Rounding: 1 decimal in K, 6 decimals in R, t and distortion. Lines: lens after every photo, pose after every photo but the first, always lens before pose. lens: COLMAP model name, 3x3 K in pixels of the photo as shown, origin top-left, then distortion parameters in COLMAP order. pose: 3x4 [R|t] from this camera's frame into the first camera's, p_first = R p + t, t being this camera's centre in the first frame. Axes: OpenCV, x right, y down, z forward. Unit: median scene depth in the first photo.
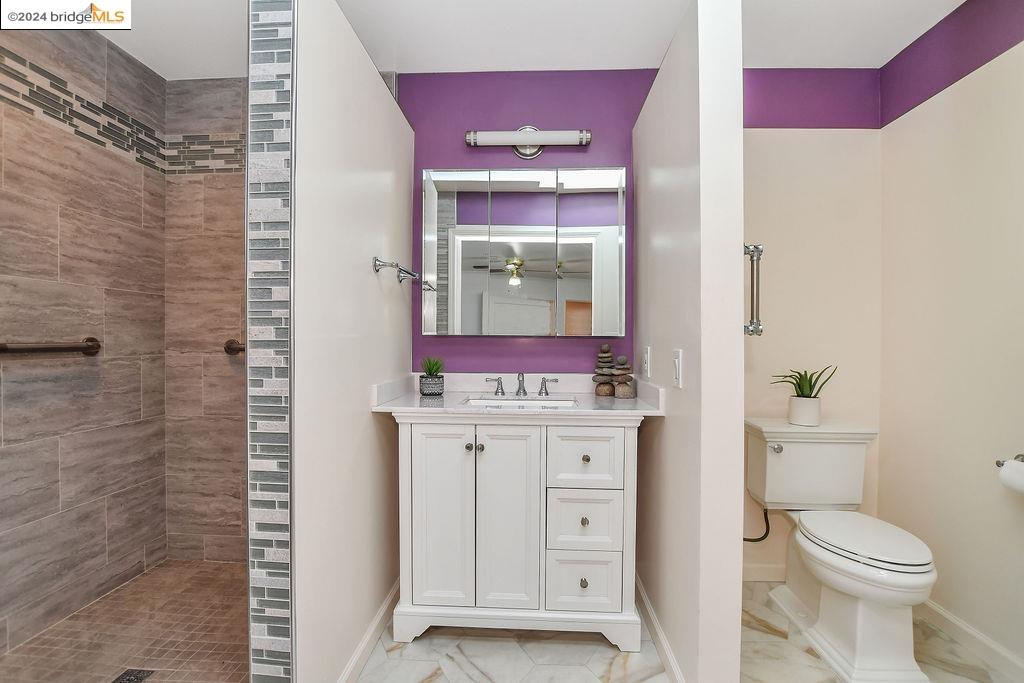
lens RADIAL K [[485.9, 0, 516.8], [0, 485.9, 348.3], [0, 0, 1]] dist [-0.039946, 0.009245]
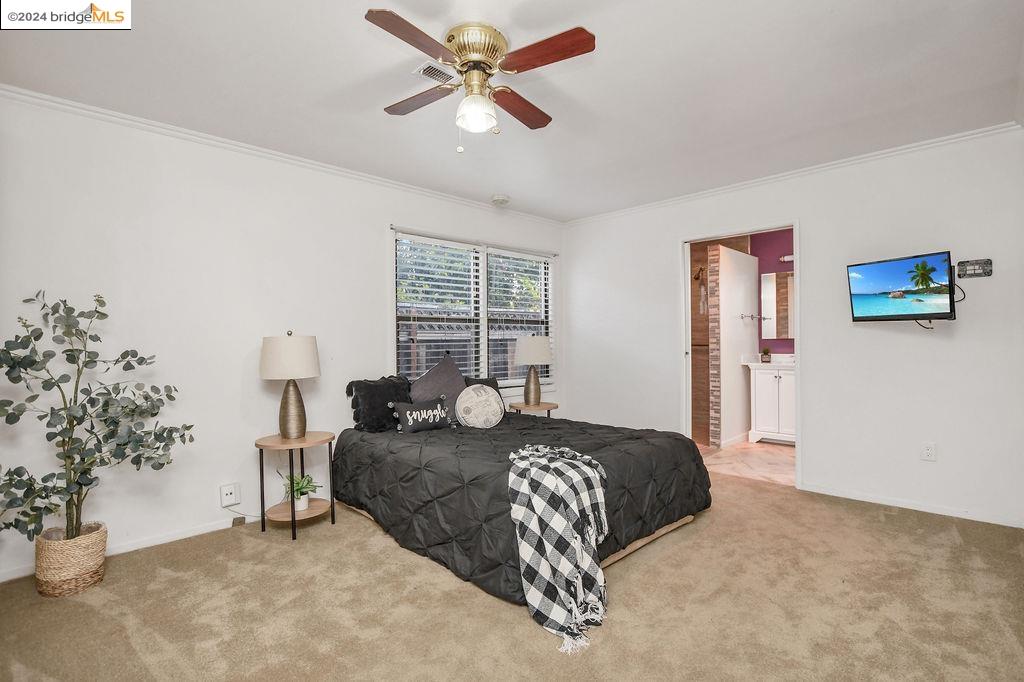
lens RADIAL K [[485.9, 0, 516.8], [0, 485.9, 347.8], [0, 0, 1]] dist [-0.039946, 0.009245]
pose [[0.732277, -0.012318, -0.680896, 1.231253], [0.009177, 0.999924, -0.008219, 0.058899], [0.680945, -0.000230, 0.732334, -3.680205]]
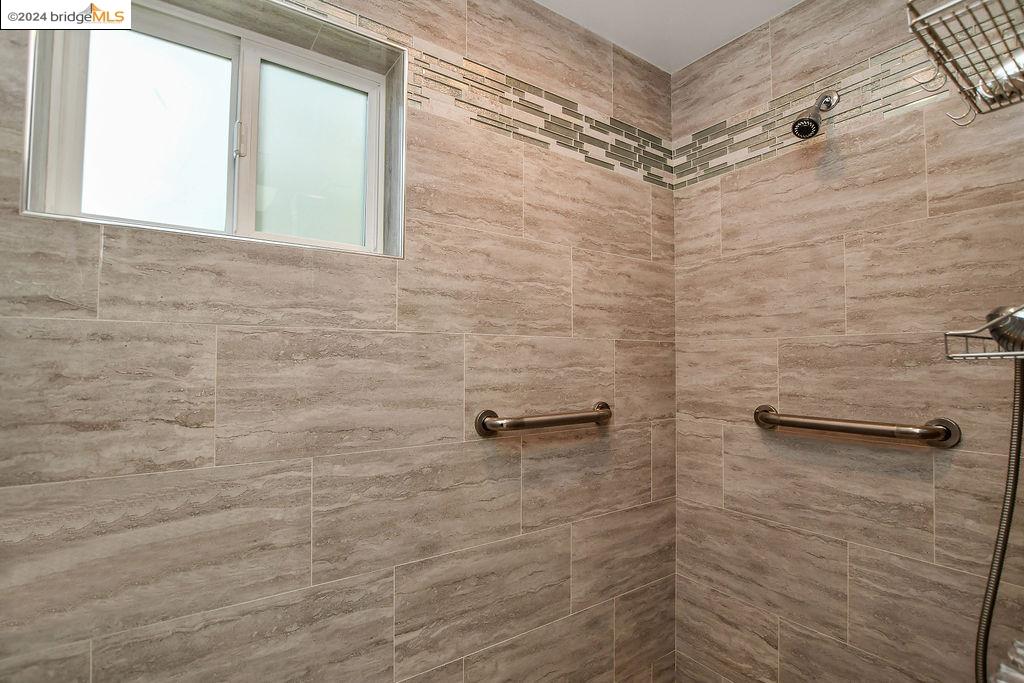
lens RADIAL K [[485.9, 0, 516.8], [0, 485.9, 348.3], [0, 0, 1]] dist [-0.039946, 0.009245]
pose [[0.621199, -0.026404, -0.783208, -0.299314], [-0.008268, 0.999156, -0.040243, -0.072362], [0.783609, 0.031475, 0.620456, 0.325218]]
